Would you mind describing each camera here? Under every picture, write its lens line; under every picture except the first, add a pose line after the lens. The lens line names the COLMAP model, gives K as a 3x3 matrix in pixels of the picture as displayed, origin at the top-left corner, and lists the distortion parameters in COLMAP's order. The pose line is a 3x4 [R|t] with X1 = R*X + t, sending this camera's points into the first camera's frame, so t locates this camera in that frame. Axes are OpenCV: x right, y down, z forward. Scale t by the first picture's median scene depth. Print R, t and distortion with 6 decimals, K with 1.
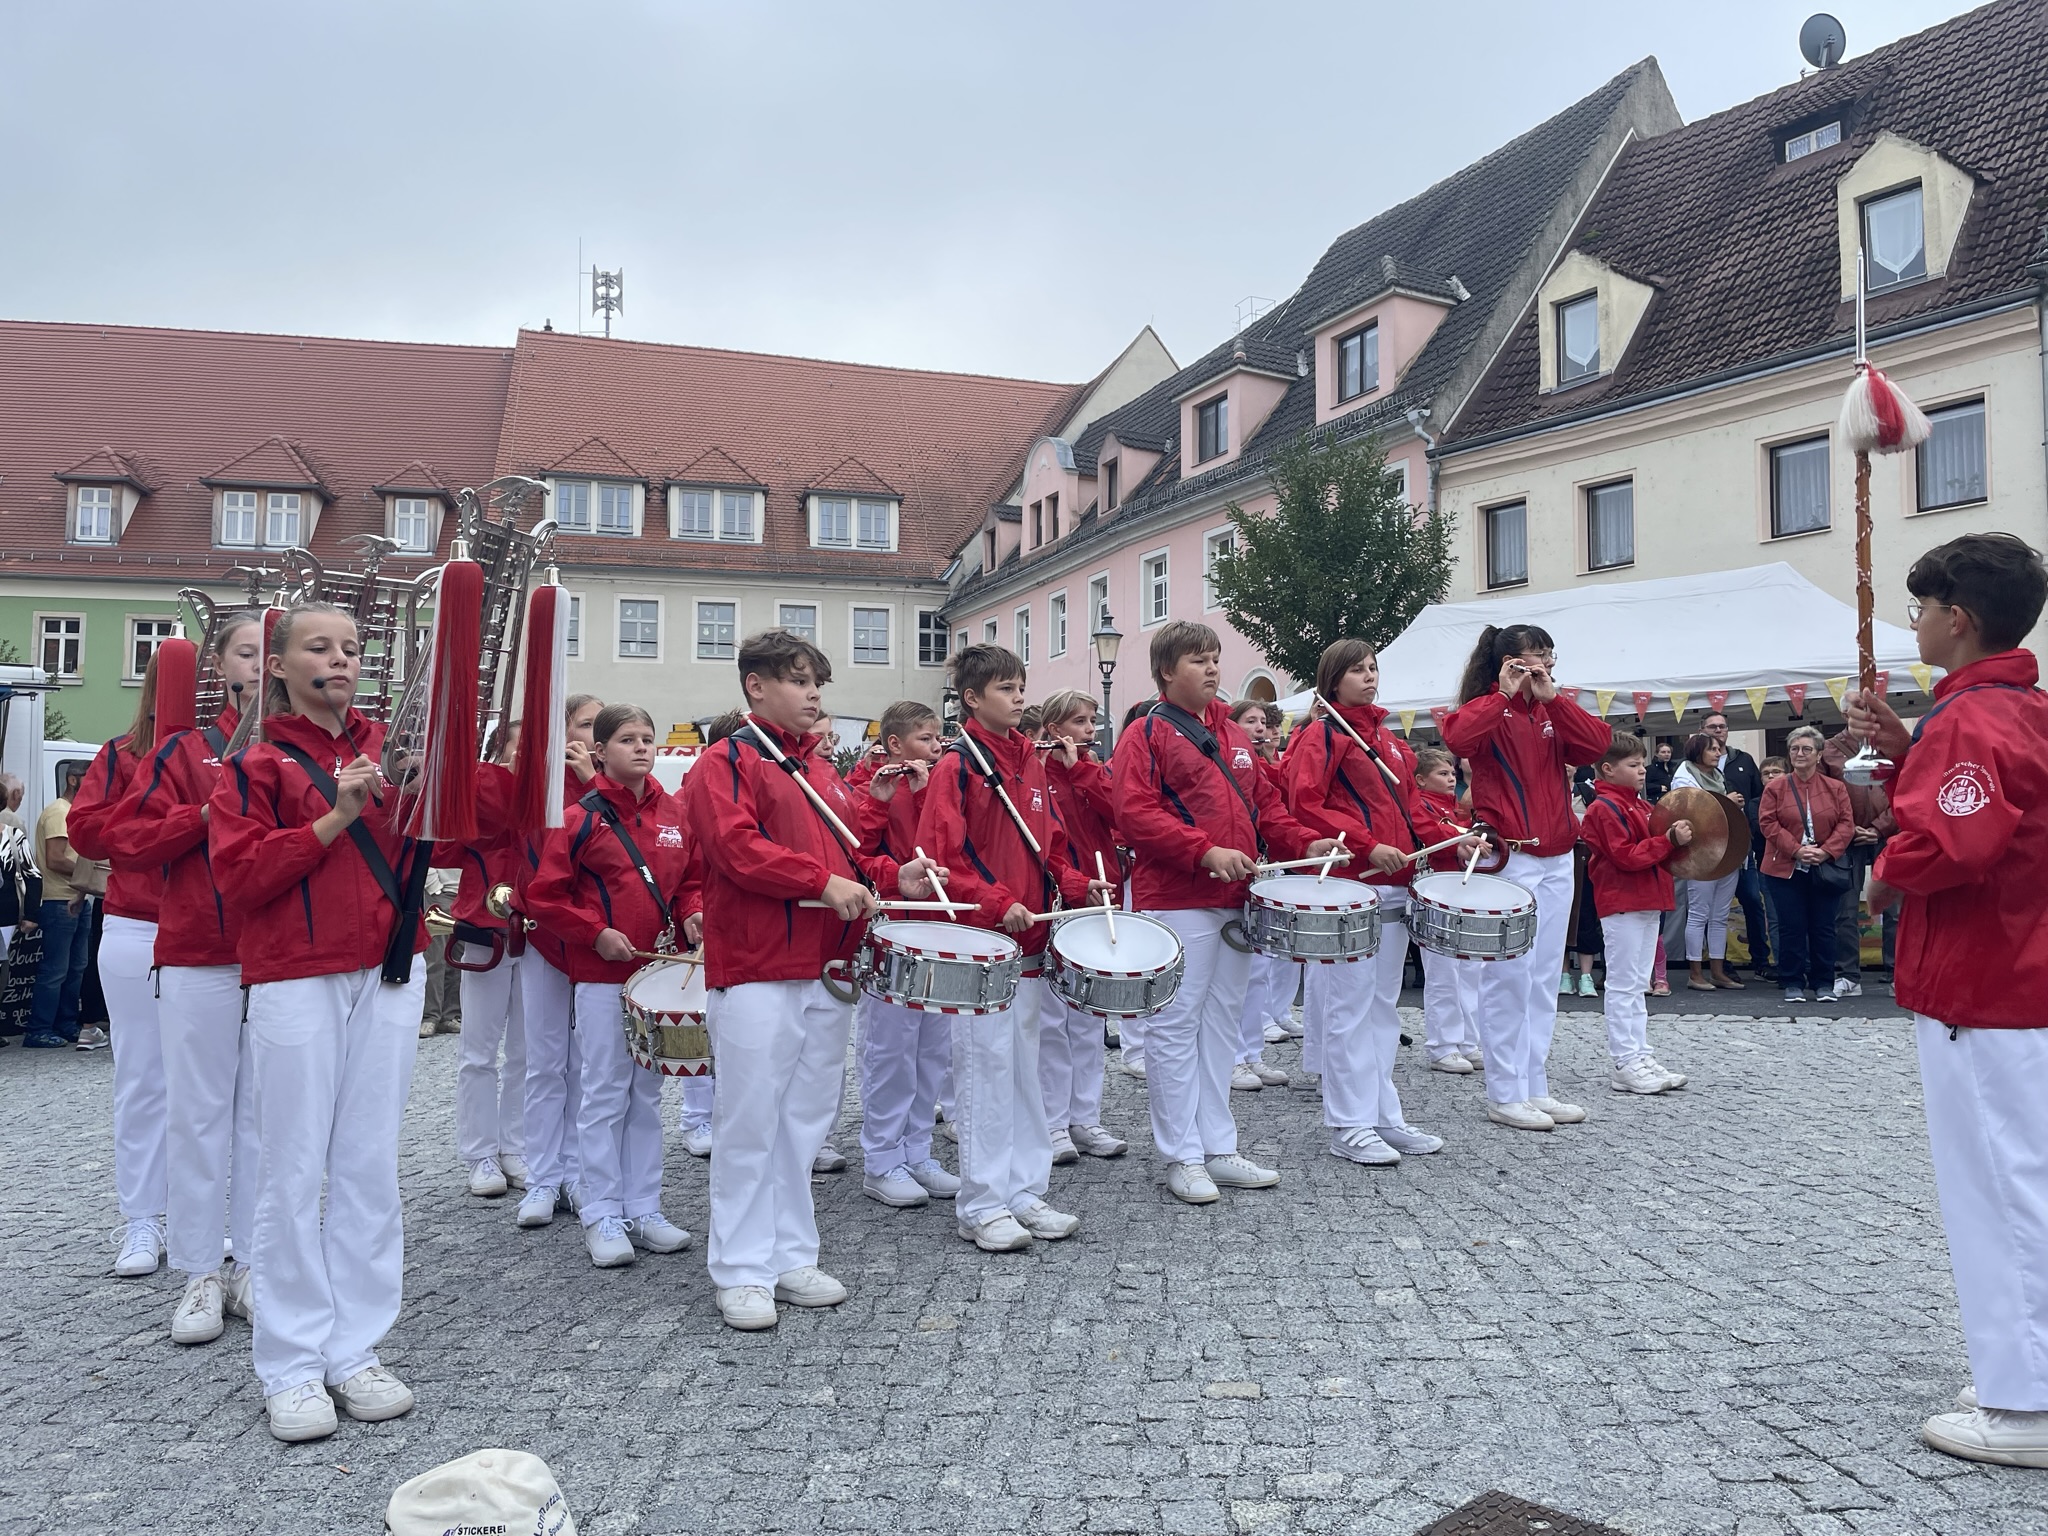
lens RADIAL K [[1702.6, 0, 1017.9], [0, 1702.6, 762.4], [0, 0, 1]] dist [0.106333, -0.160558]
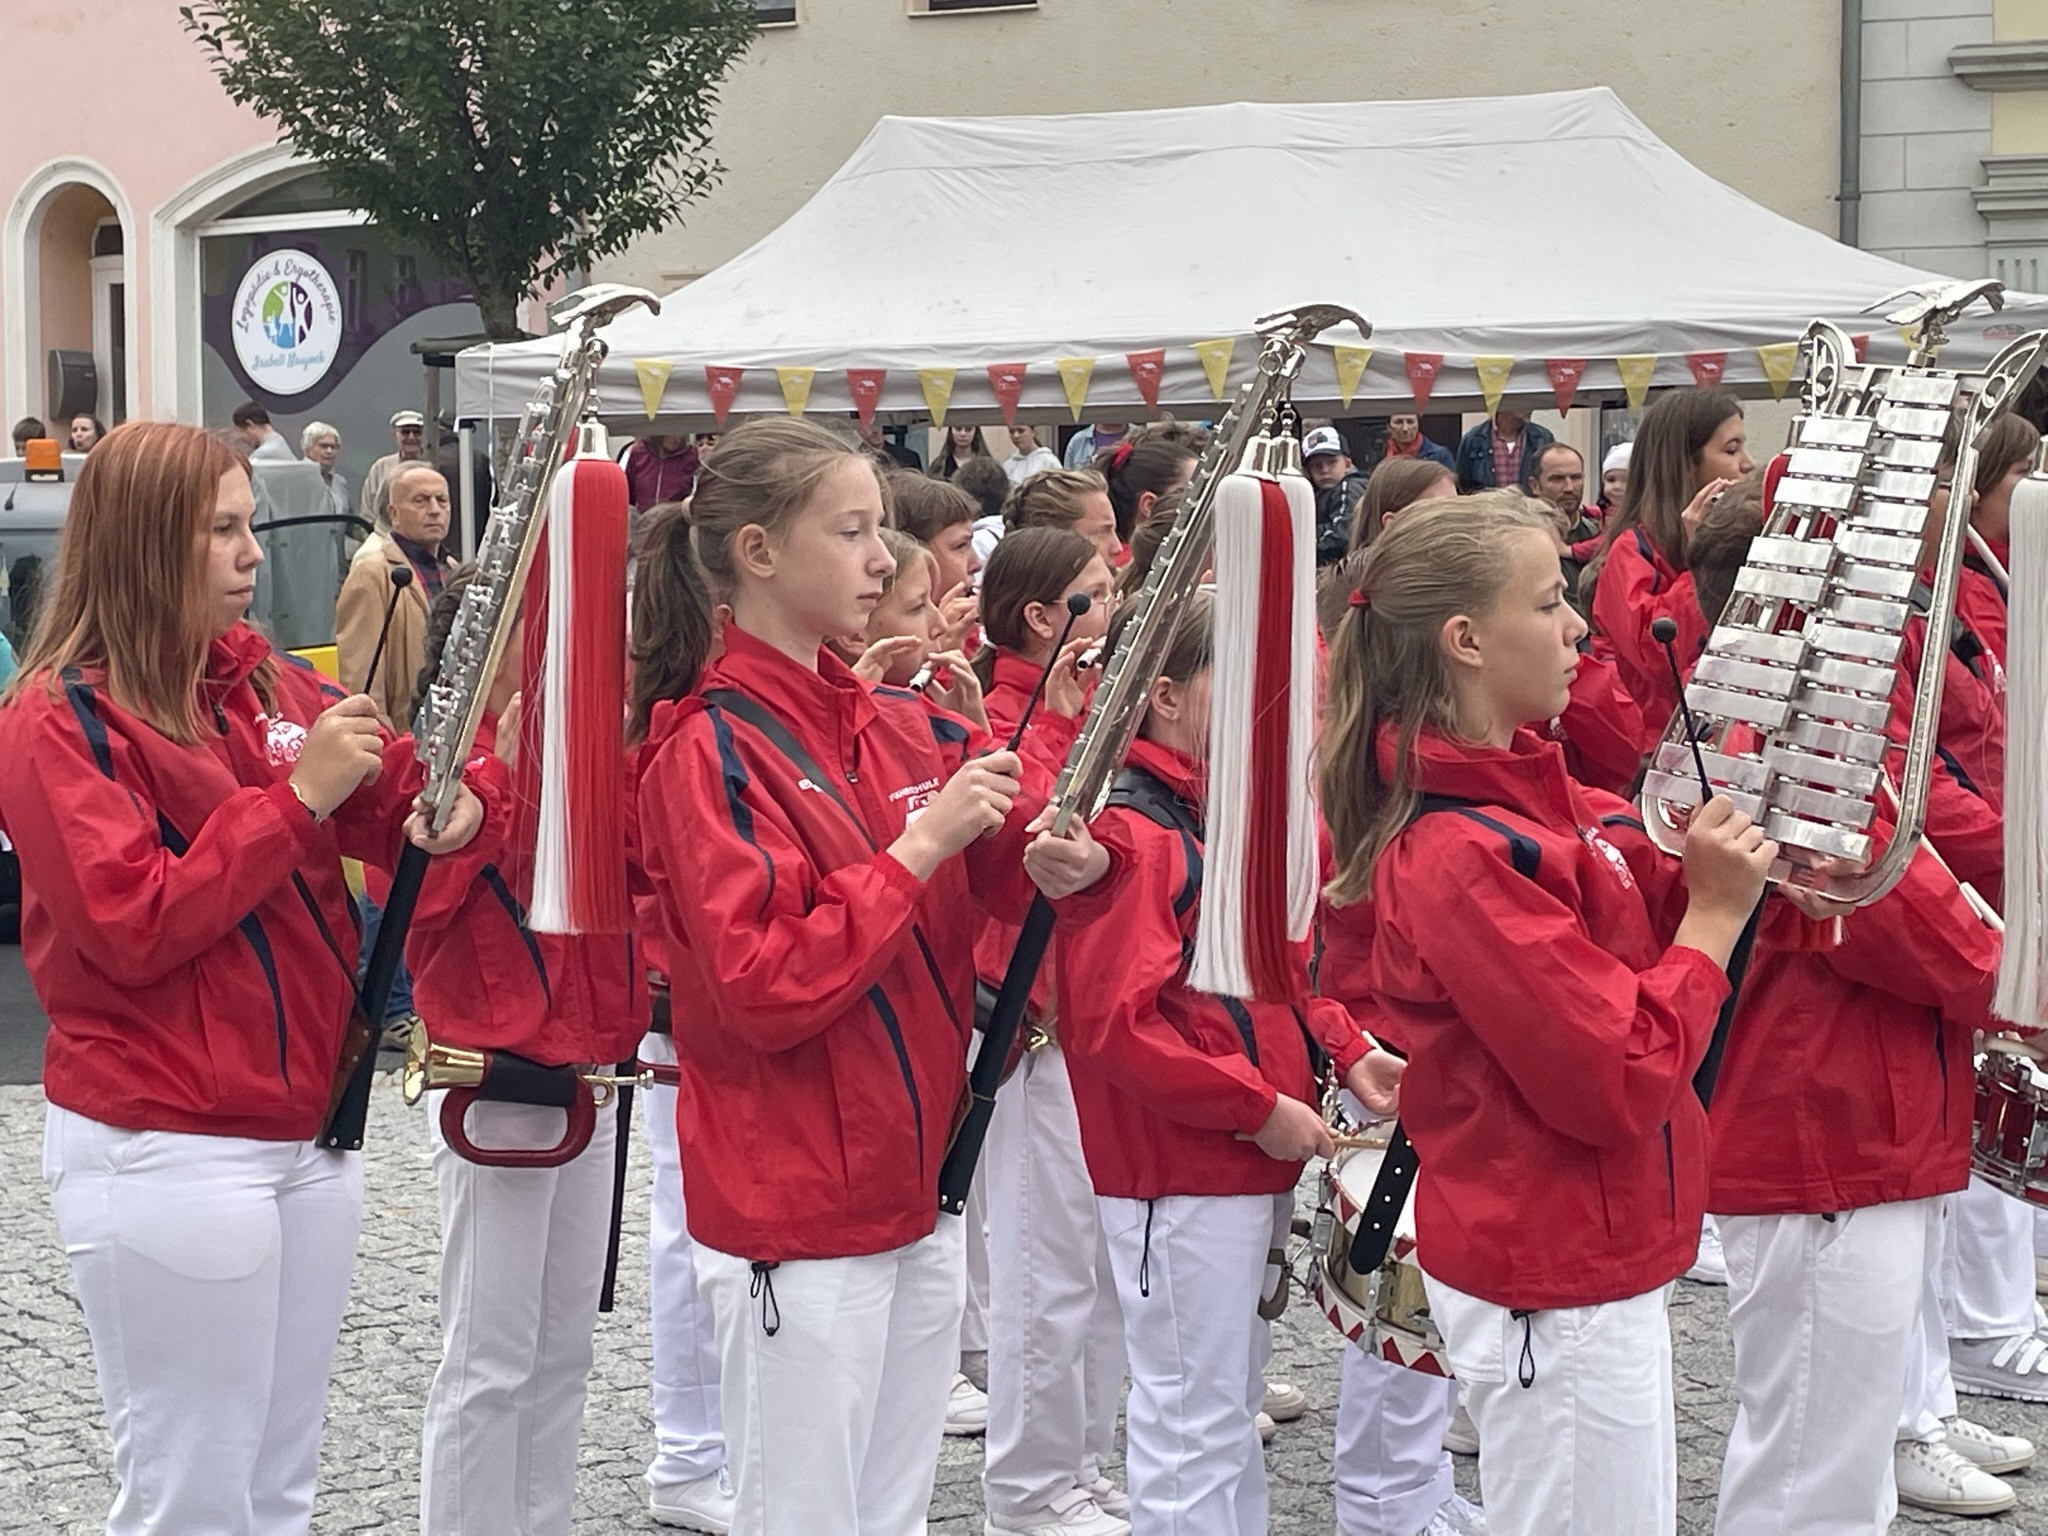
lens RADIAL K [[4368.5, 0, 1024.0], [0, 4368.5, 768.0], [0, 0, 1]] dist [0.136101, 0.219088]
pose [[0.835802, -0.029142, 0.548257, -0.279650], [-0.033346, 0.994052, 0.103672, -0.033065], [-0.548017, -0.104931, 0.829860, 0.015028]]
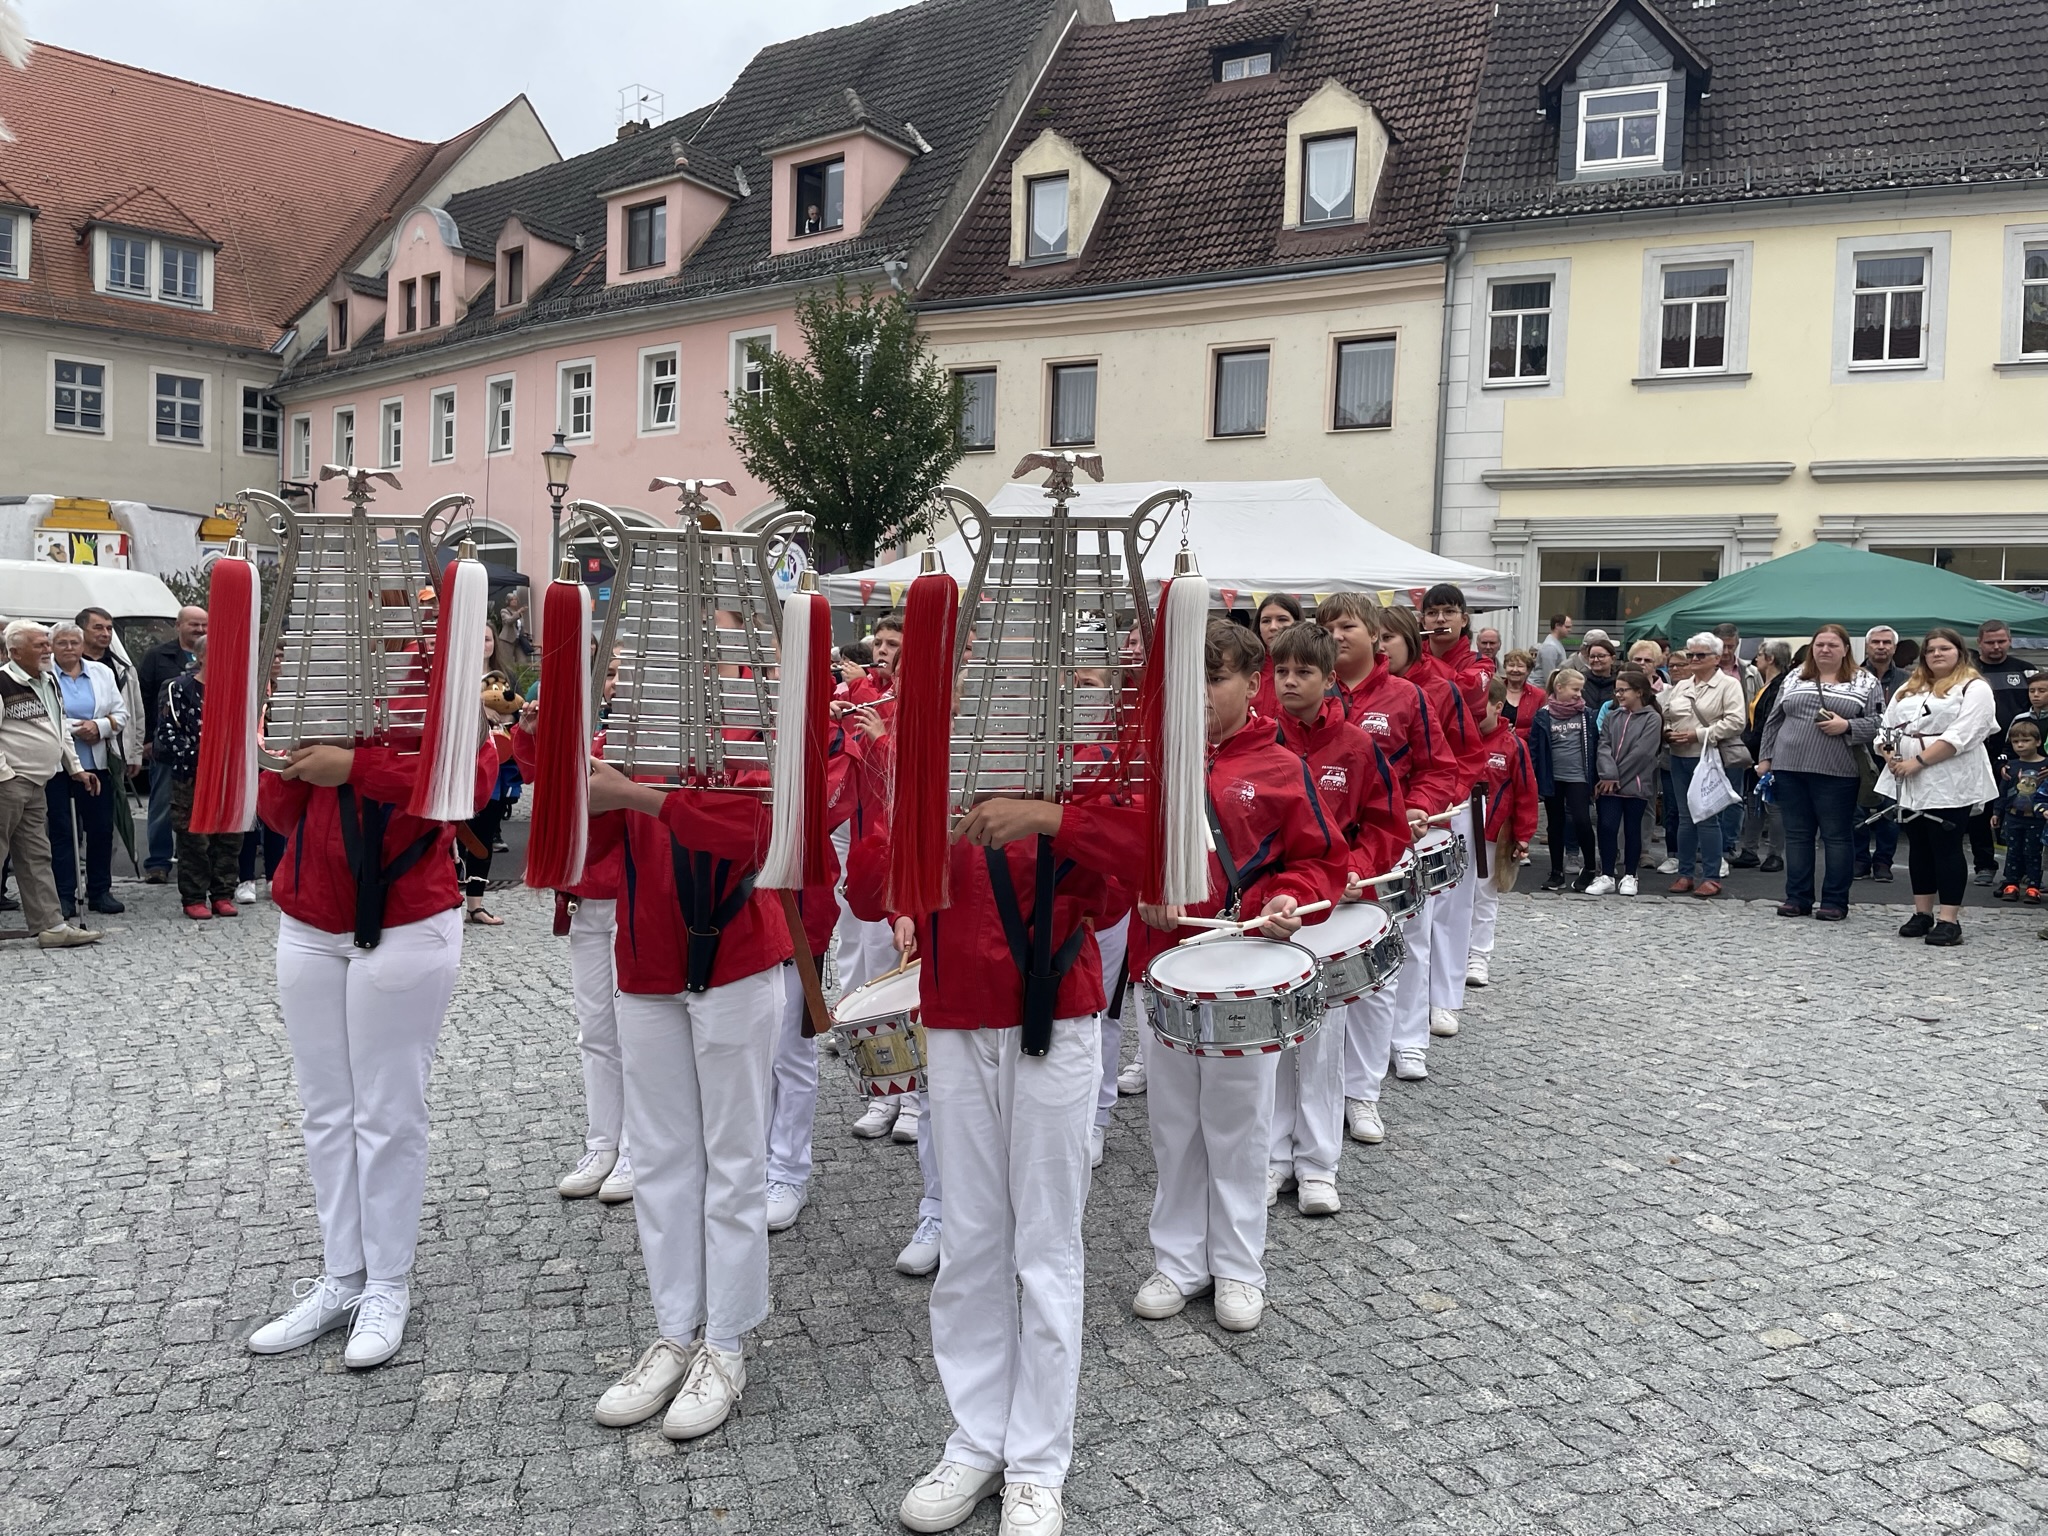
lens RADIAL K [[1702.6, 0, 1017.9], [0, 1702.6, 762.4], [0, 0, 1]] dist [0.106333, -0.160558]
pose [[0.878440, 0.005999, 0.477814, -0.193245], [-0.063207, 0.992594, 0.103741, -0.024377], [-0.473653, -0.121331, 0.872314, 0.057758]]
